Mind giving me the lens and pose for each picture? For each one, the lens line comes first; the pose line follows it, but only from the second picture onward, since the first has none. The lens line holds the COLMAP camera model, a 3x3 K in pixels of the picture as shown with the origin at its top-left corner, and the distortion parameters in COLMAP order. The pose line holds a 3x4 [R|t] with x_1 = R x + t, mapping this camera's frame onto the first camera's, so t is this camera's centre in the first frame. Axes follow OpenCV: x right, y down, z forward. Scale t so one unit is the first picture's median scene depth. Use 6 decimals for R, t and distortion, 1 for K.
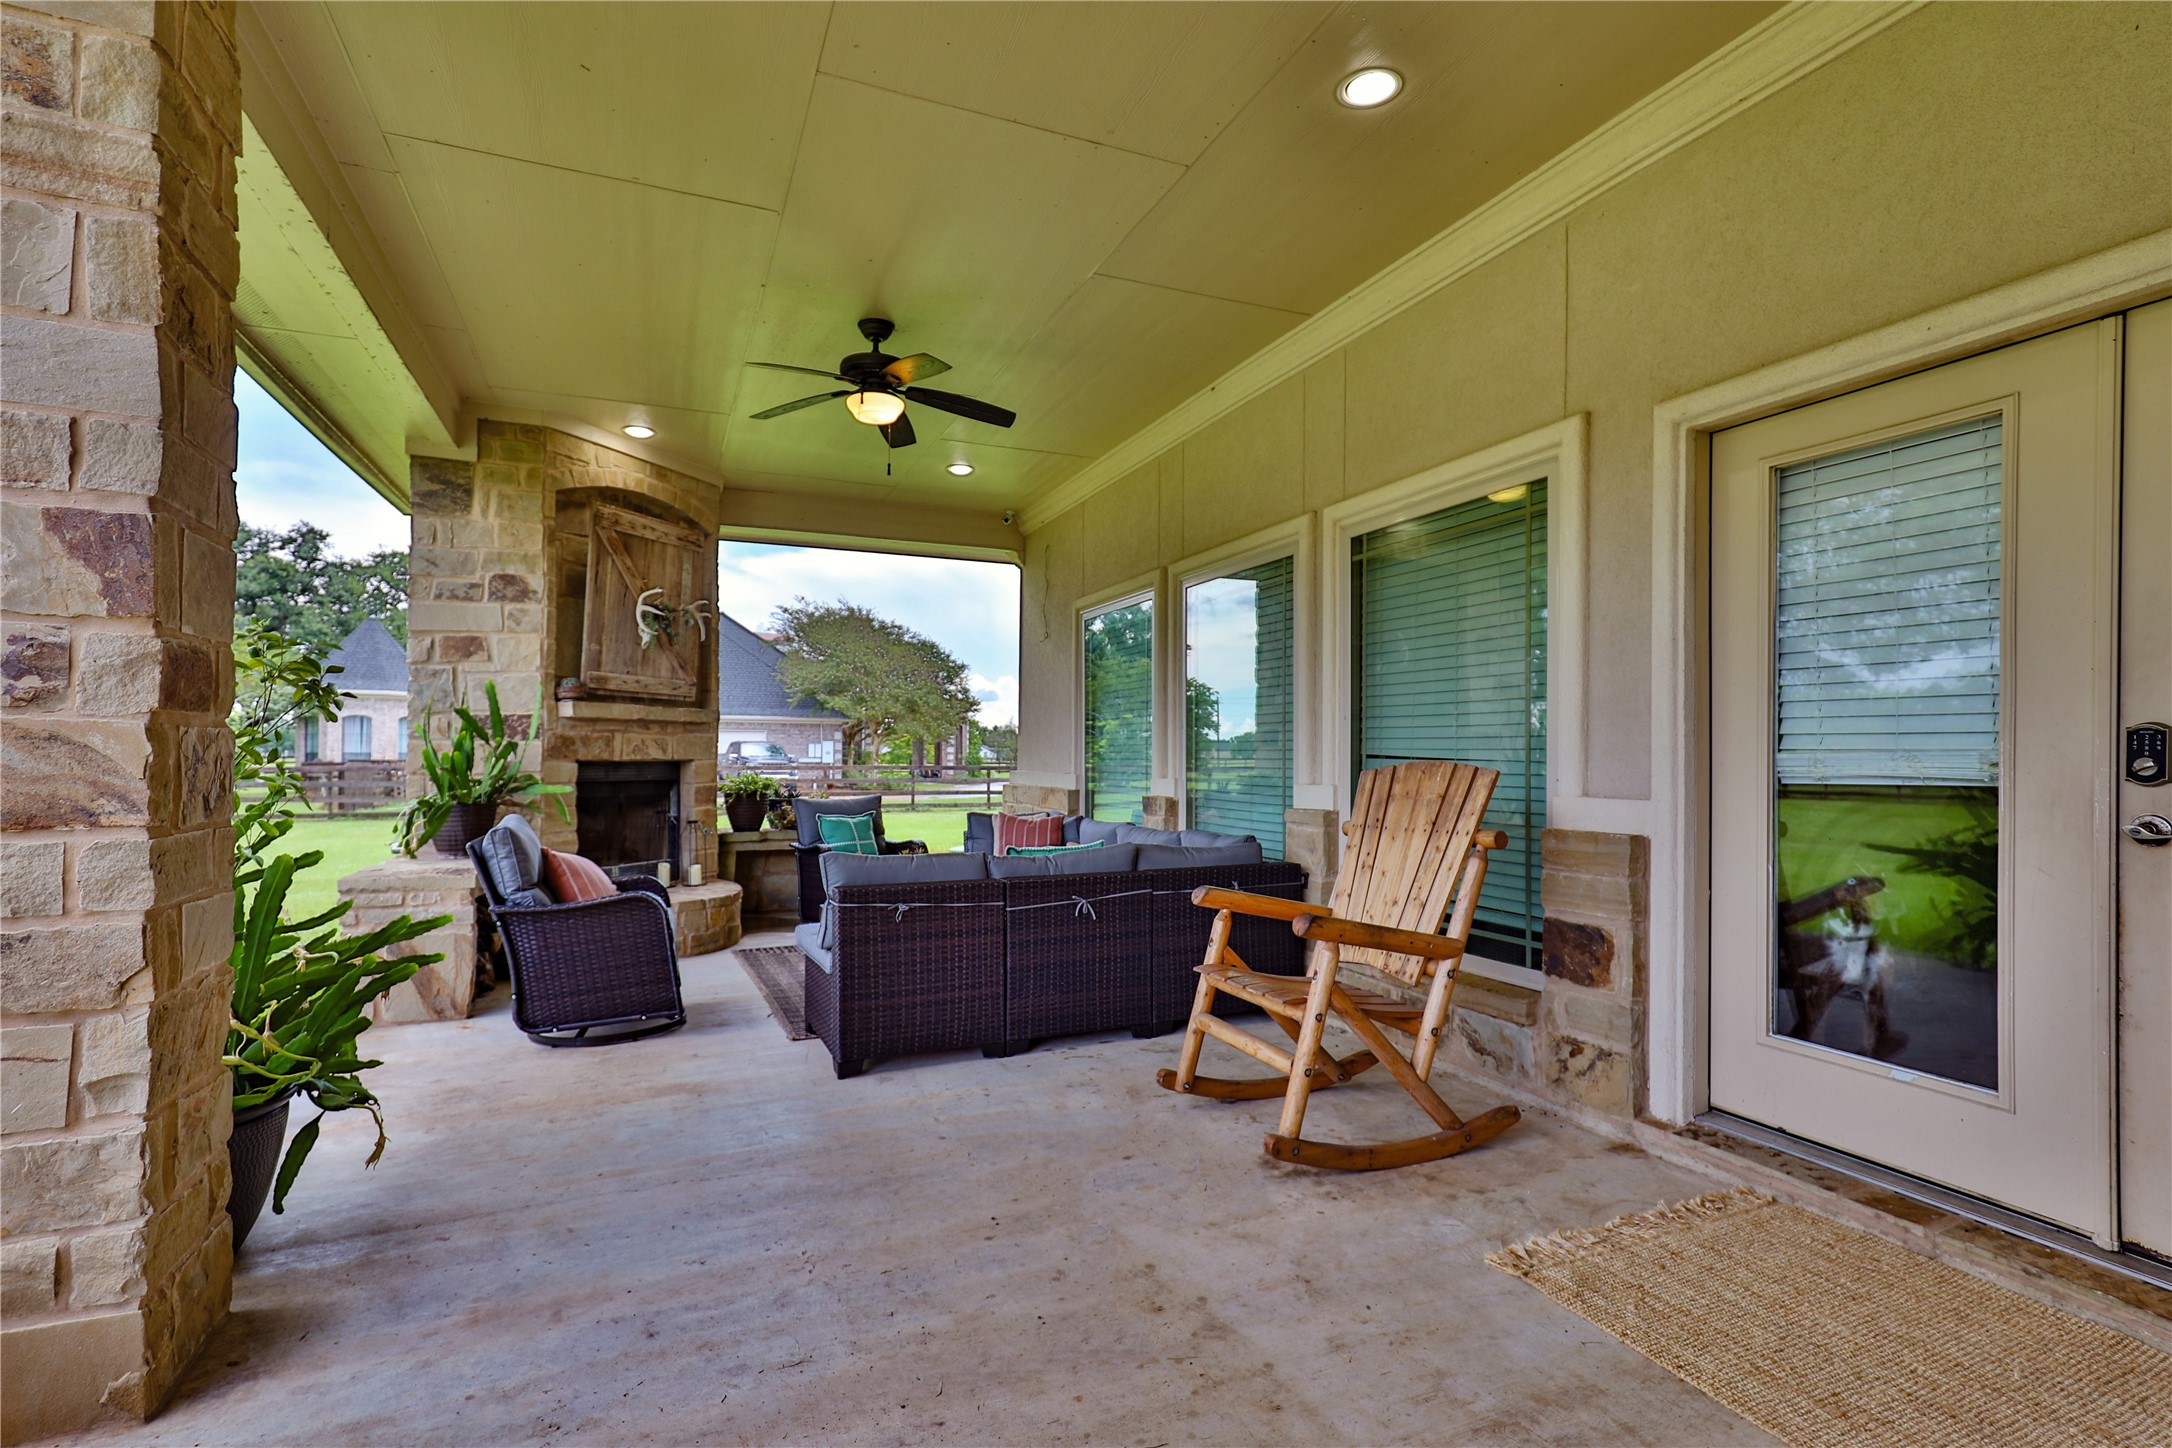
lens RADIAL K [[1039.2, 0, 1078.6], [0, 1039.2, 742.5], [0, 0, 1]] dist [0.002542, 0.000773]
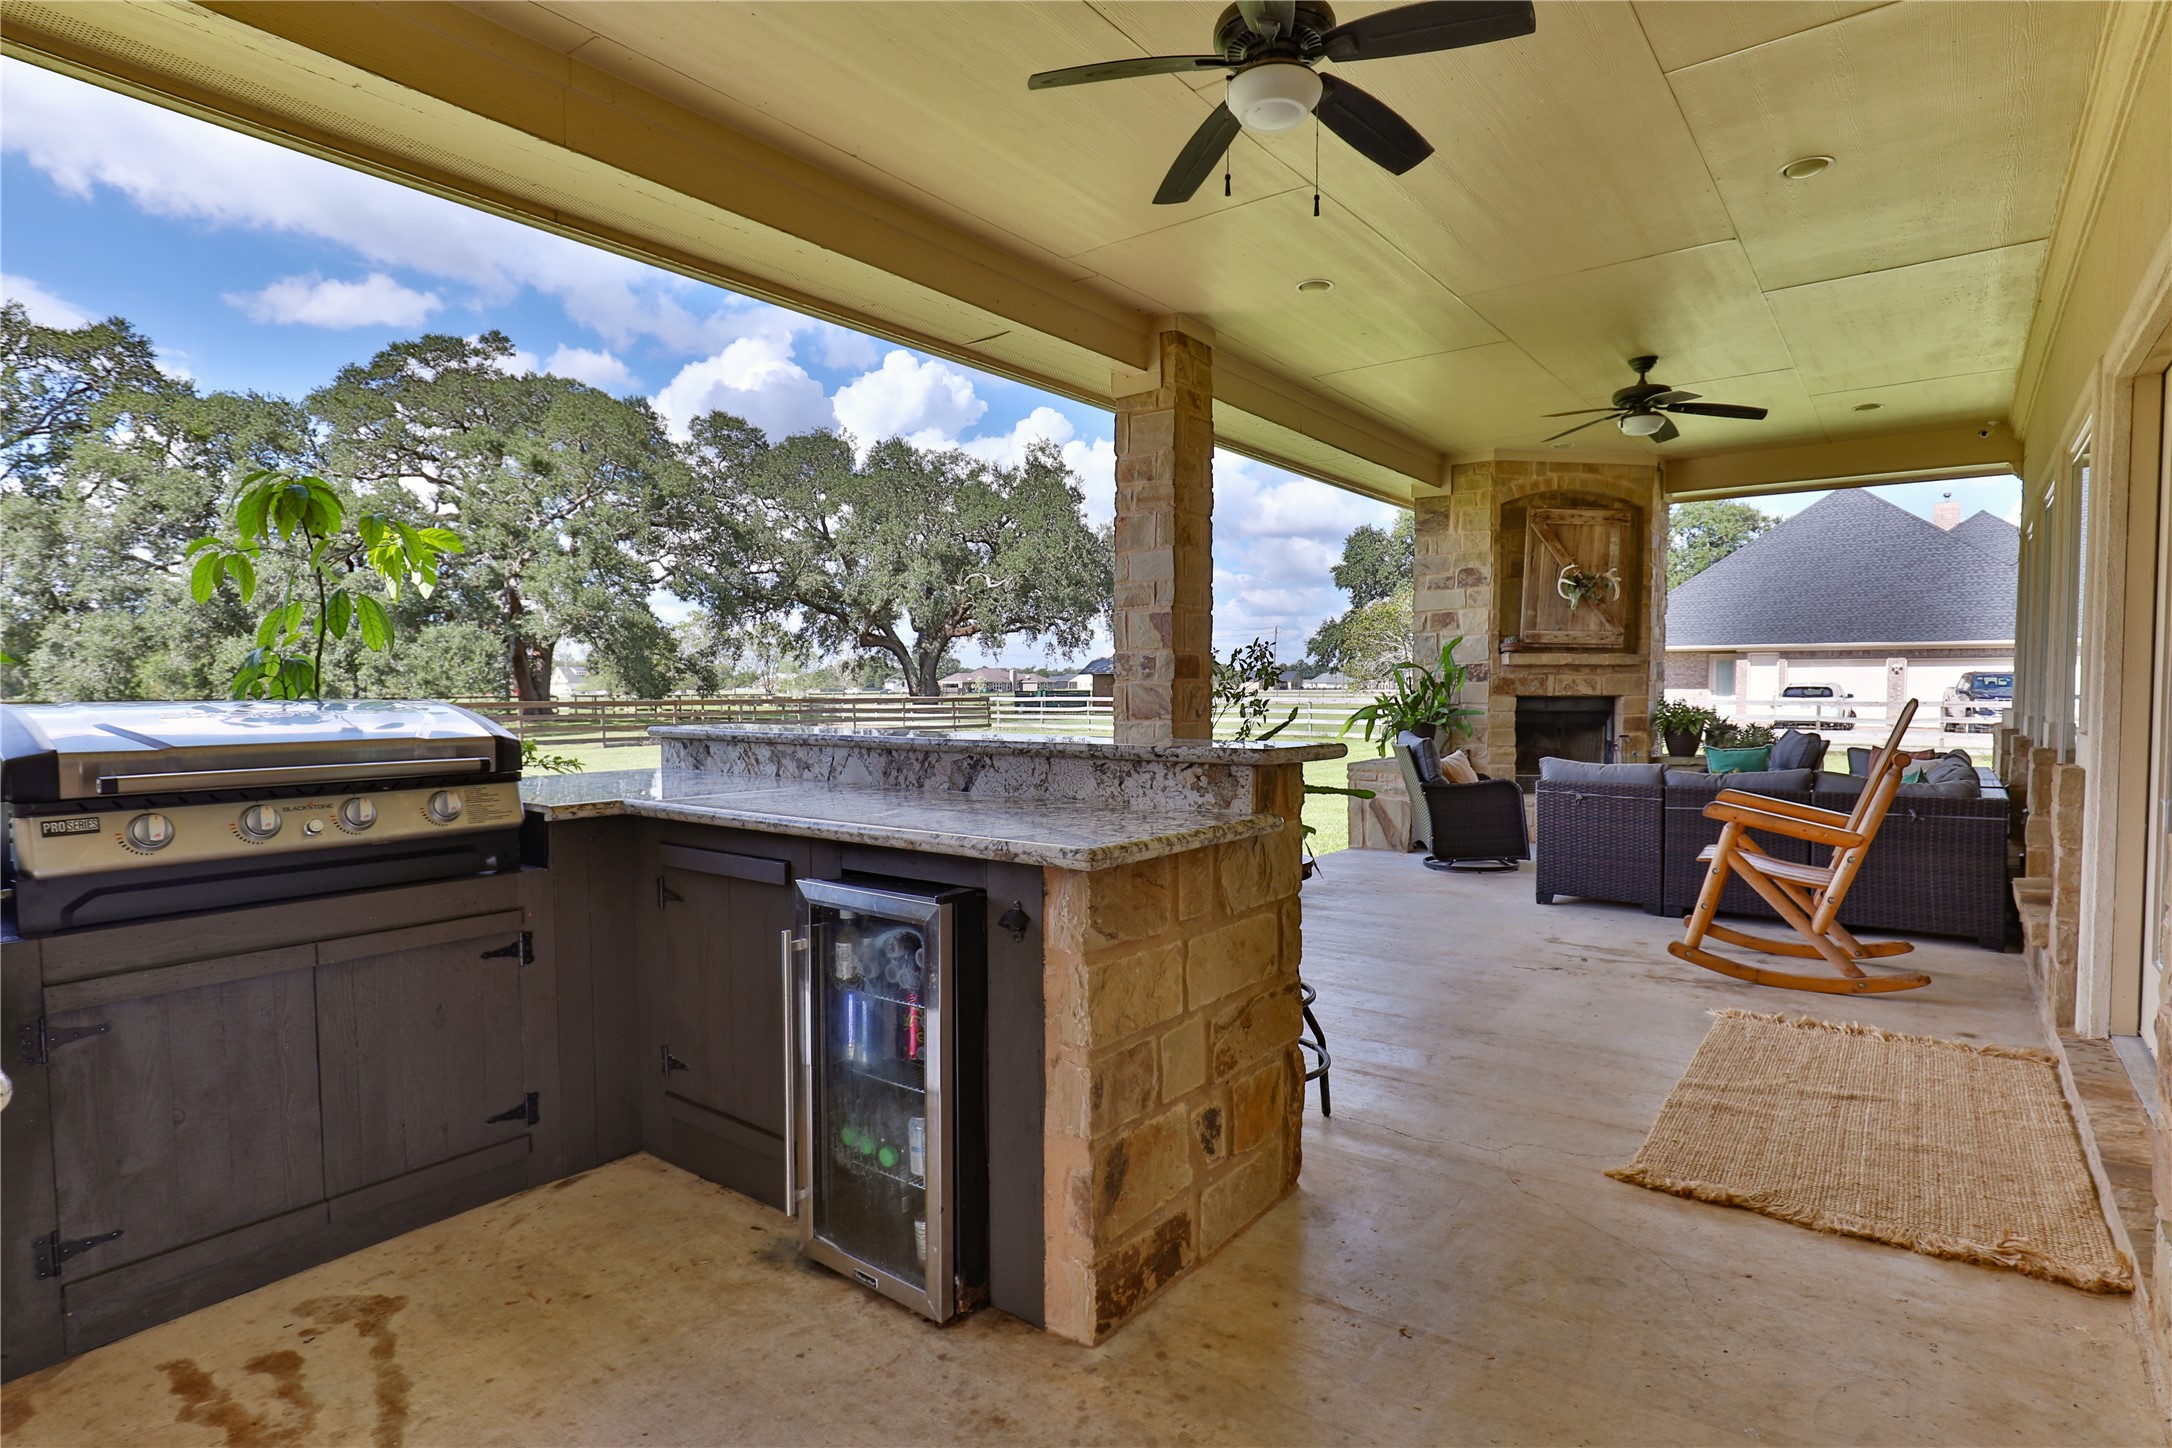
lens RADIAL K [[1121.3, 0, 1089.0], [0, 1121.3, 739.9], [0, 0, 1]] dist [-0.004700, 0.000138]
pose [[0.489812, 0.037113, -0.871038, 0.550273], [0.013763, 0.998640, 0.050290, -0.006759], [0.871719, -0.036621, 0.488635, -0.236034]]
